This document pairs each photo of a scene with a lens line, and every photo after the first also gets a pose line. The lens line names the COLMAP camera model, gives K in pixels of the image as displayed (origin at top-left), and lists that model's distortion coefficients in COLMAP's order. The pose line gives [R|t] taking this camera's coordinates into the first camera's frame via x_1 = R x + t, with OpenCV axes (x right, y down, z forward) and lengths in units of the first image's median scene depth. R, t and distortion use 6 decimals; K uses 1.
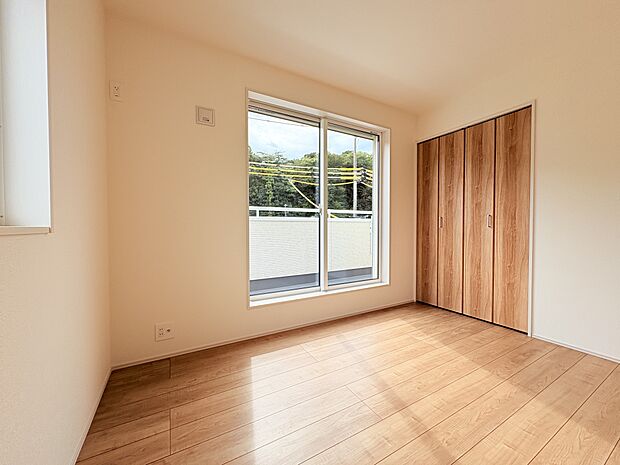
lens RADIAL K [[252.2, 0, 312.1], [0, 252.2, 221.3], [0, 0, 1]] dist [-0.001696, -0.000419]
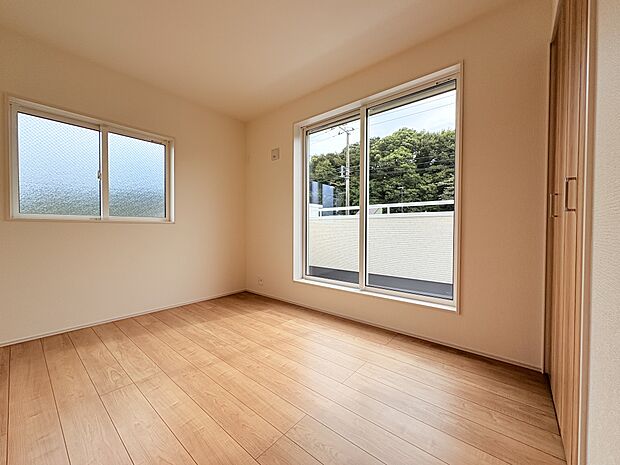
lens RADIAL K [[247.4, 0, 310.0], [0, 247.4, 232.5], [0, 0, 1]] dist [0.001134, 0.000160]
pose [[0.339058, 0.030045, -0.940286, 0.848827], [0.027064, 0.998765, 0.041672, 0.008997], [0.940376, -0.039577, 0.337826, 0.495487]]
